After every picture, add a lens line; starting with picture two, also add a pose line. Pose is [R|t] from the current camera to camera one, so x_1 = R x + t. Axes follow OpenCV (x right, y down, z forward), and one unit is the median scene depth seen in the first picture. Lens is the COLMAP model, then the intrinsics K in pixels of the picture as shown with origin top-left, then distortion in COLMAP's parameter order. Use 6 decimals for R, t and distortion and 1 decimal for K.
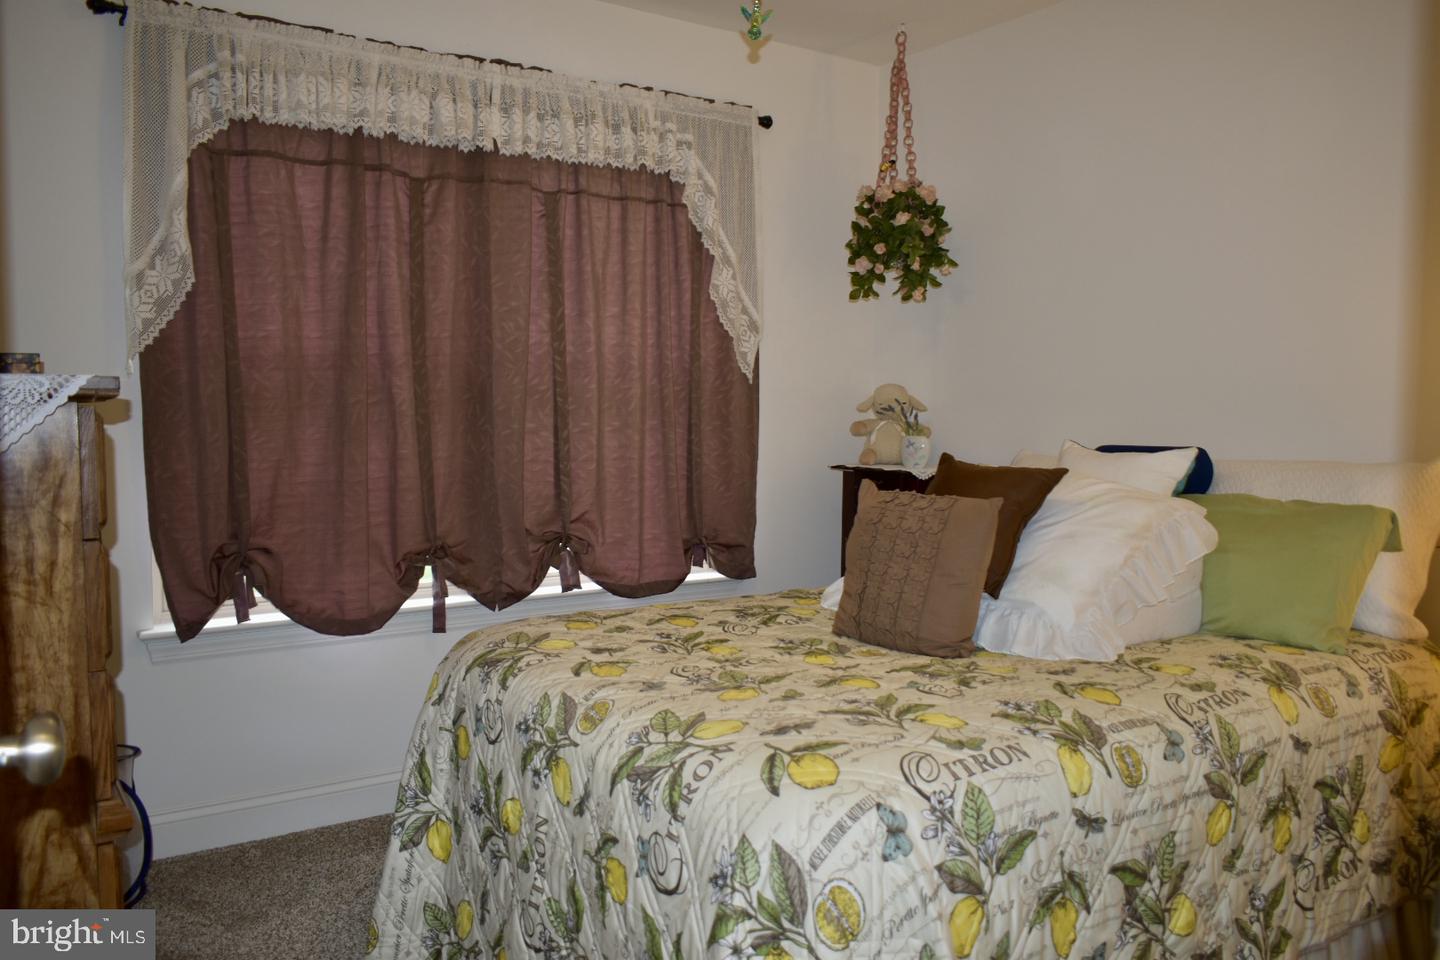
lens RADIAL K [[1100.8, 0, 723.9], [0, 1100.8, 475.5], [0, 0, 1]] dist [-0.024061, 0.007271]
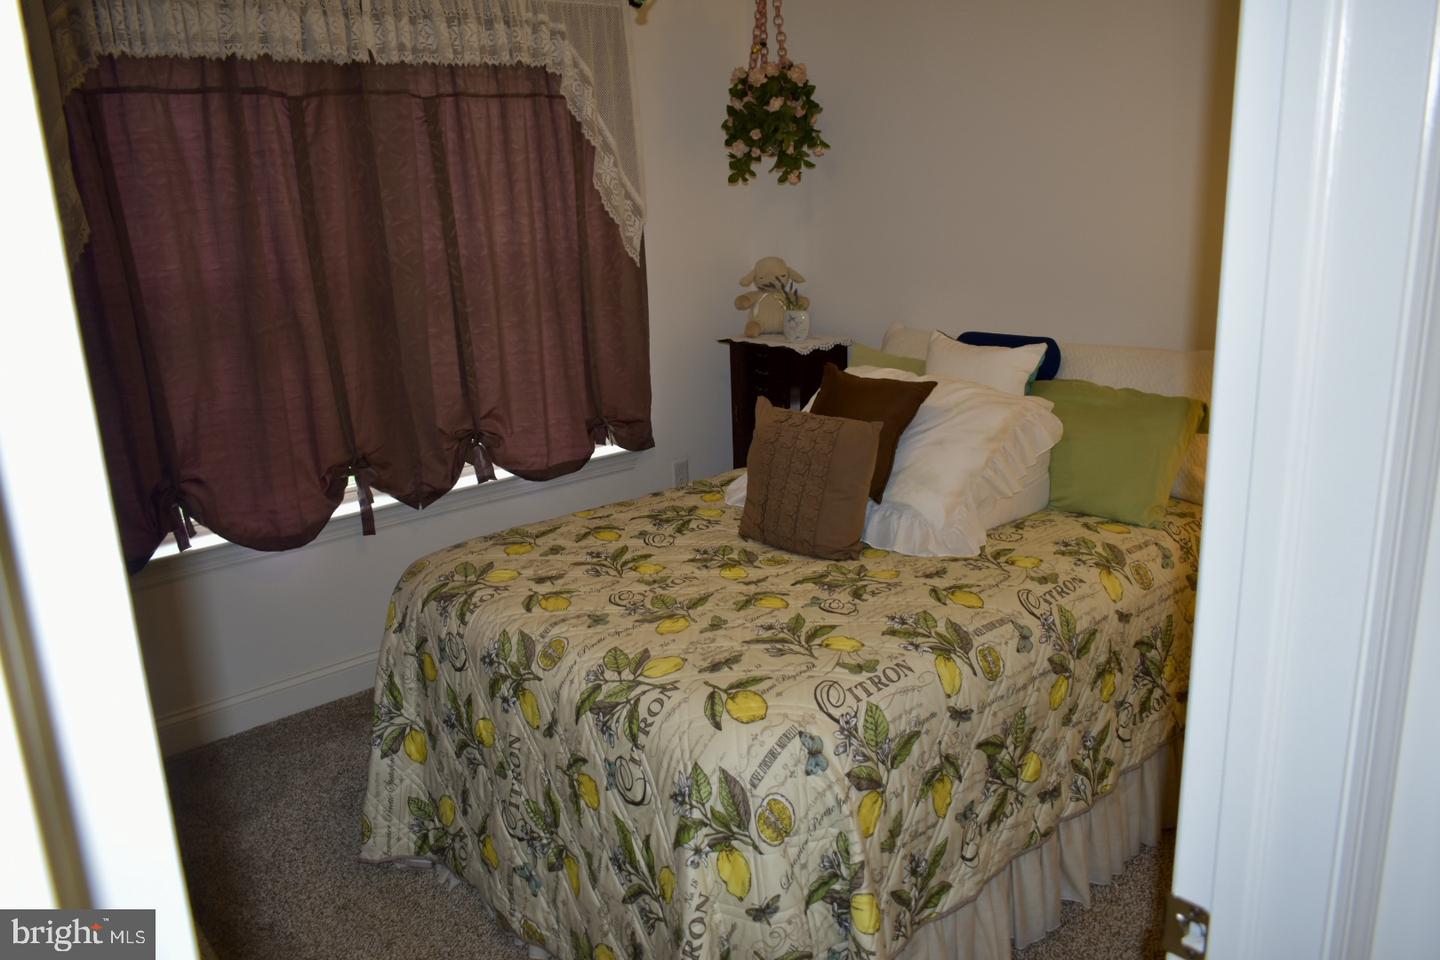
lens RADIAL K [[1100.8, 0, 722.2], [0, 1100.8, 477.2], [0, 0, 1]] dist [-0.024061, 0.007271]
pose [[0.991357, -0.075270, 0.107449, -0.035442], [0.052610, 0.978387, 0.199979, -0.138075], [-0.120179, -0.192597, 0.973891, -0.097664]]
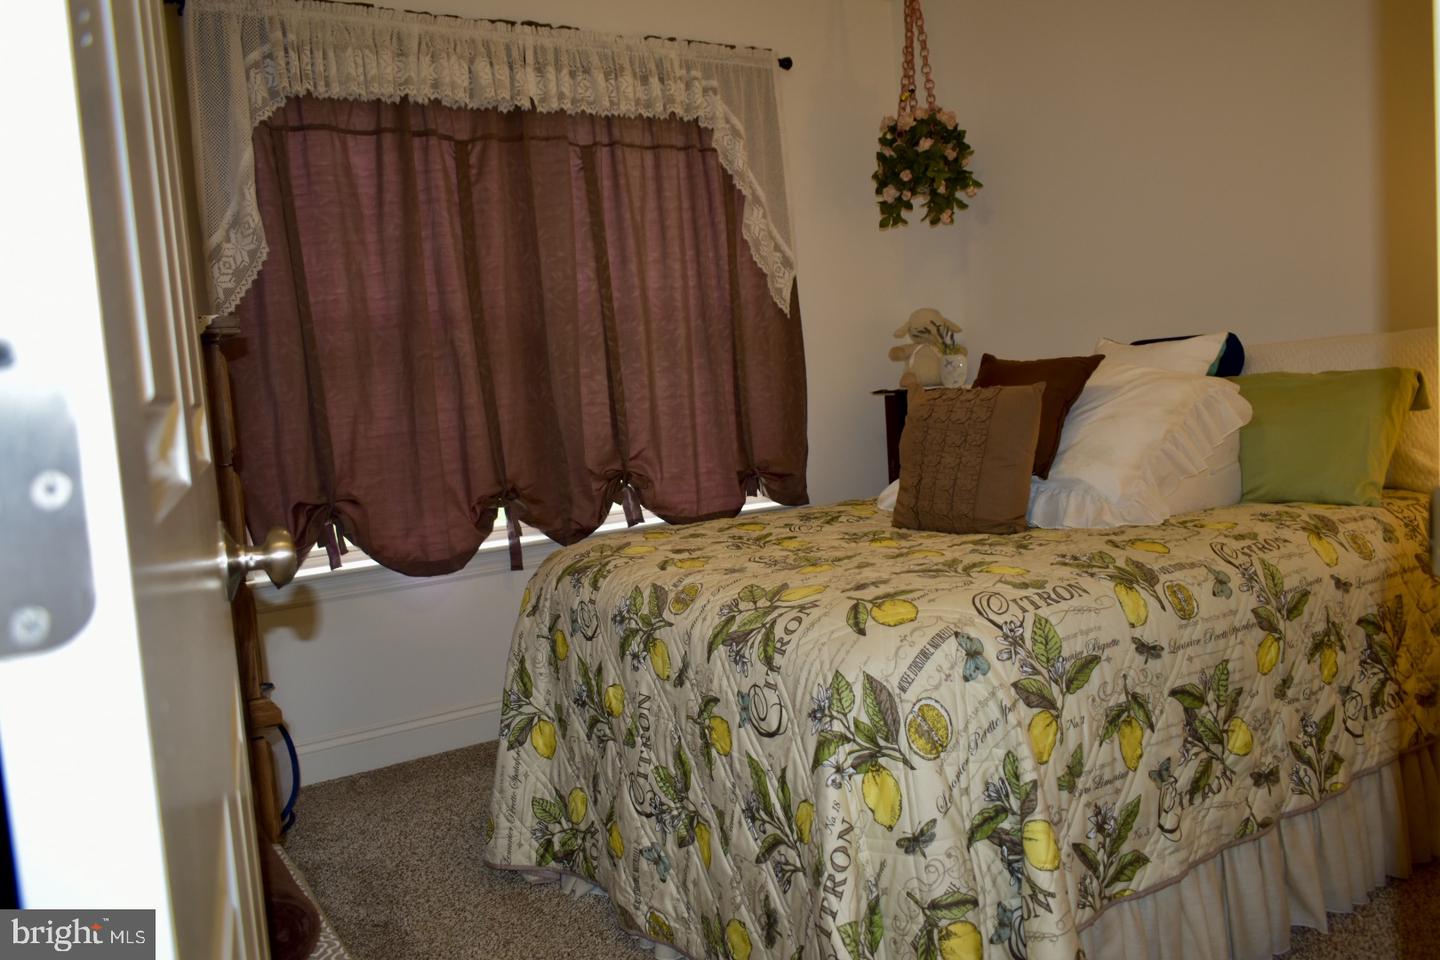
lens RADIAL K [[1100.8, 0, 720.7], [0, 1100.8, 475.8], [0, 0, 1]] dist [-0.024061, 0.007271]
pose [[0.996740, -0.074037, -0.032063, -0.027439], [0.074832, 0.996899, 0.024346, 0.052248], [0.030161, -0.026666, 0.999189, -0.064502]]
